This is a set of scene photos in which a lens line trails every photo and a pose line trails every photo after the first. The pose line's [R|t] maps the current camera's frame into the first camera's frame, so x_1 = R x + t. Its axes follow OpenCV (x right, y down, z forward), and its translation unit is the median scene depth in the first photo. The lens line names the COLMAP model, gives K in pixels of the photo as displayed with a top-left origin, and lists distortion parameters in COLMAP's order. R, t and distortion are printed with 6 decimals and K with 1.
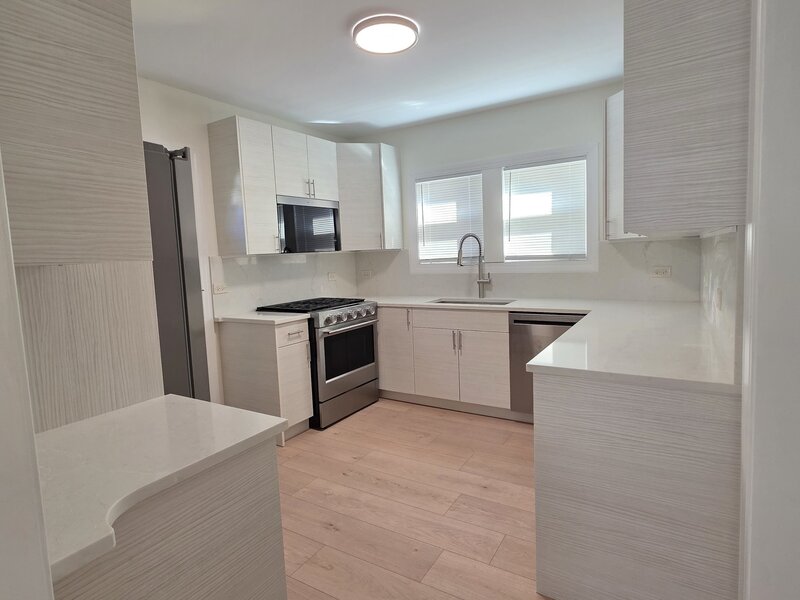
lens RADIAL K [[441.9, 0, 397.0], [0, 441.9, 291.9], [0, 0, 1]] dist [0.001182, 0.000272]
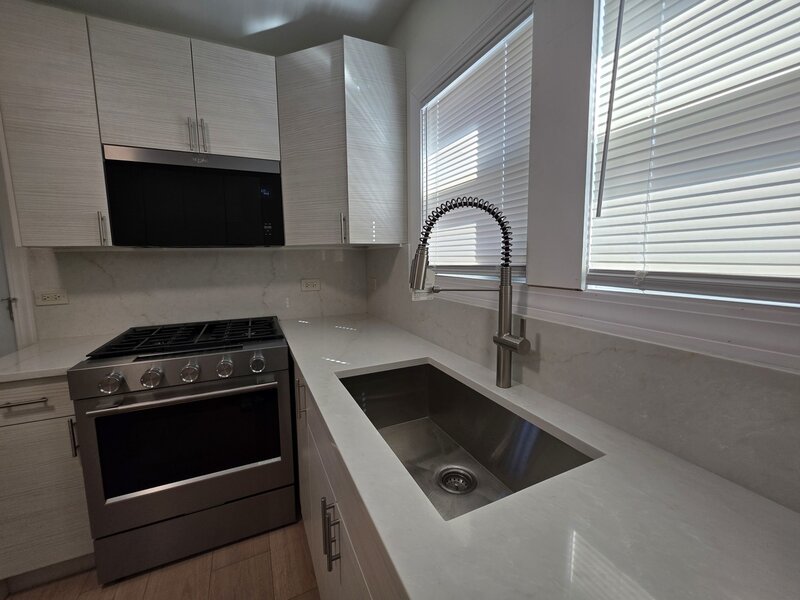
lens RADIAL K [[321.3, 0, 397.6], [0, 321.3, 291.1], [0, 0, 1]] dist [0.000622, -0.000086]
pose [[0.836073, 0.091222, -0.540981, 0.281249], [-0.071136, 0.995780, 0.057973, -0.077985], [0.543987, -0.009987, 0.839034, 0.827105]]
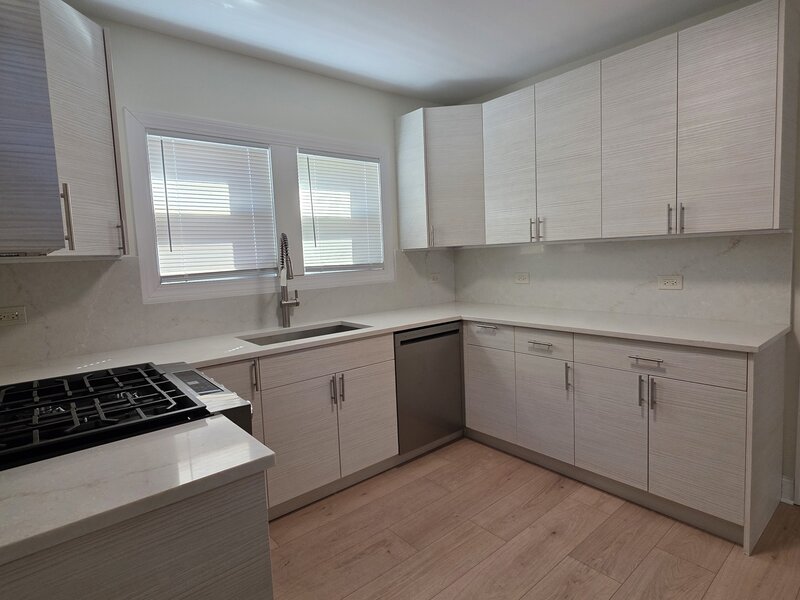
lens RADIAL K [[441.9, 0, 394.3], [0, 441.9, 292.3], [0, 0, 1]] dist [0.001182, 0.000272]
pose [[0.316378, -0.054590, 0.947061, -0.461254], [0.110834, 0.993633, 0.020249, -0.040308], [-0.942136, 0.098560, 0.320414, 0.681448]]
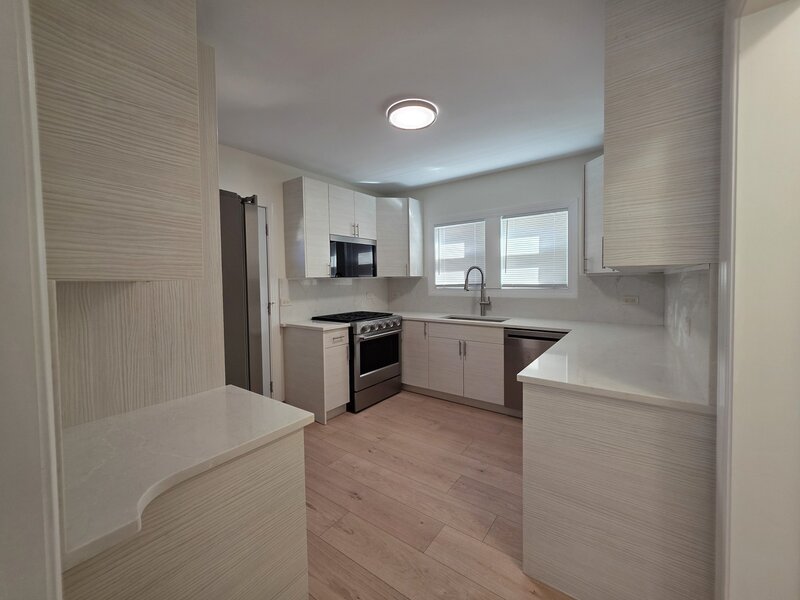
lens RADIAL K [[321.3, 0, 395.7], [0, 321.3, 290.7], [0, 0, 1]] dist [0.000622, -0.000086]
pose [[0.996171, 0.030254, -0.082021, 0.013506], [-0.034488, 0.998118, -0.050709, -0.003999], [0.080333, 0.053344, 0.995340, 0.044082]]
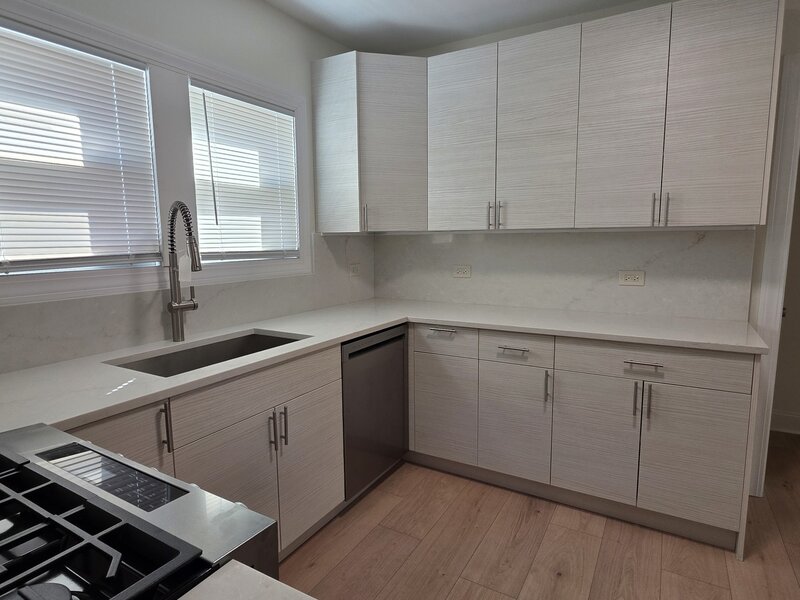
lens RADIAL K [[470.3, 0, 396.9], [0, 470.3, 299.6], [0, 0, 1]] dist [-0.001275, -0.000472]
pose [[-0.025644, -0.089847, 0.995625, -0.350862], [0.097072, 0.991022, 0.091932, -0.060242], [-0.994947, 0.099005, -0.016692, 0.860188]]
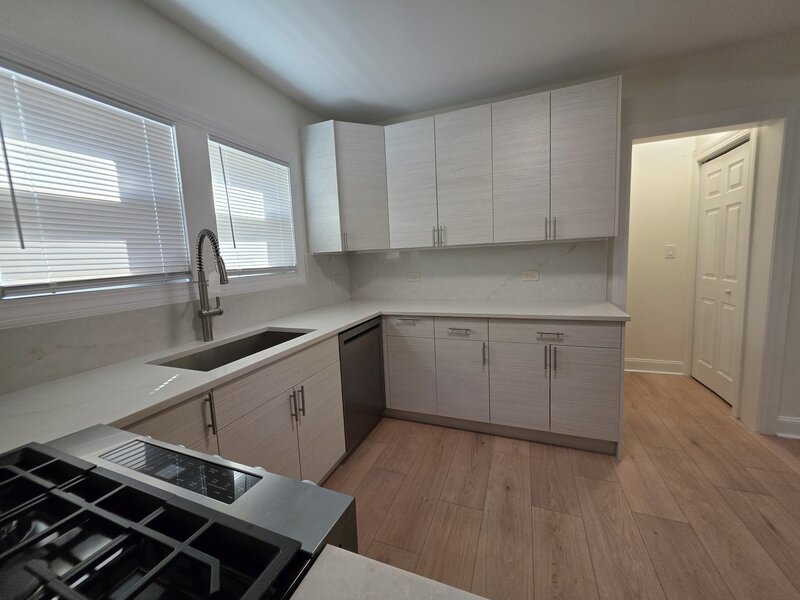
lens RADIAL K [[321.3, 0, 396.0], [0, 321.3, 291.4], [0, 0, 1]] dist [0.000622, -0.000086]
pose [[-0.170910, -0.058629, 0.983541, -0.307117], [0.137412, 0.987054, 0.082717, -0.059248], [-0.975658, 0.149287, -0.160641, 0.906794]]
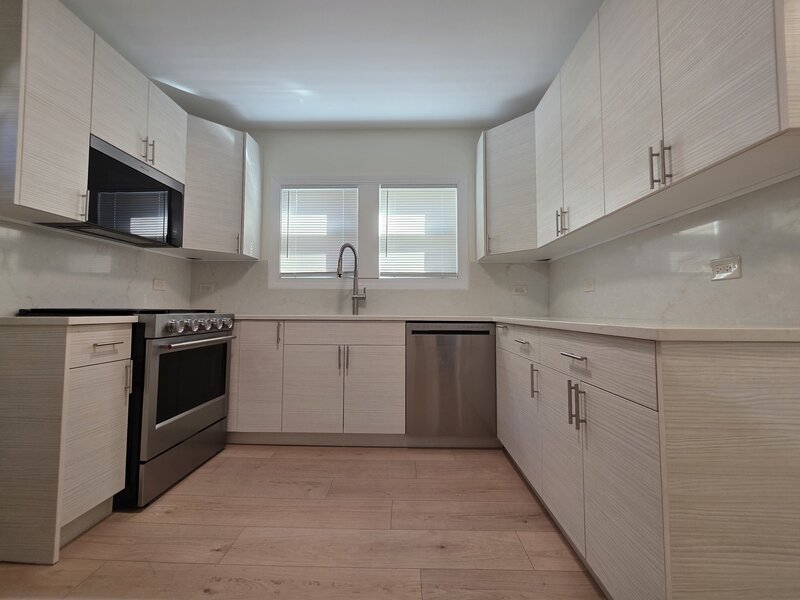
lens RADIAL K [[355.3, 0, 396.0], [0, 355.3, 290.2], [0, 0, 1]] dist [-0.002339, 0.000542]
pose [[0.862929, 0.073528, 0.499948, -0.125364], [0.004161, 0.988290, -0.152531, 0.085434], [-0.505309, 0.133704, 0.852518, 0.349167]]
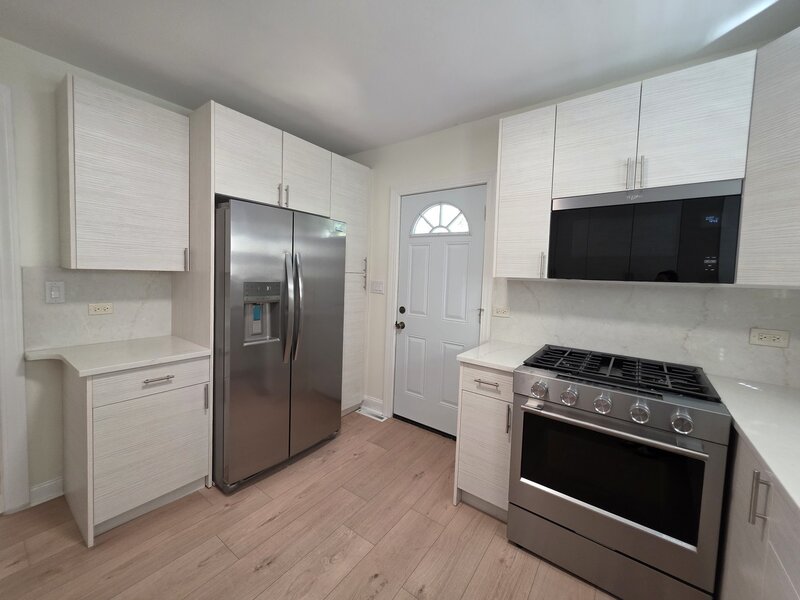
lens RADIAL K [[321.3, 0, 395.6], [0, 321.3, 291.7], [0, 0, 1]] dist [0.000622, -0.000086]
pose [[-0.081398, 0.098716, -0.991781, 0.279871], [-0.116377, 0.987335, 0.107825, -0.092098], [0.989864, 0.124197, -0.068879, 0.771564]]
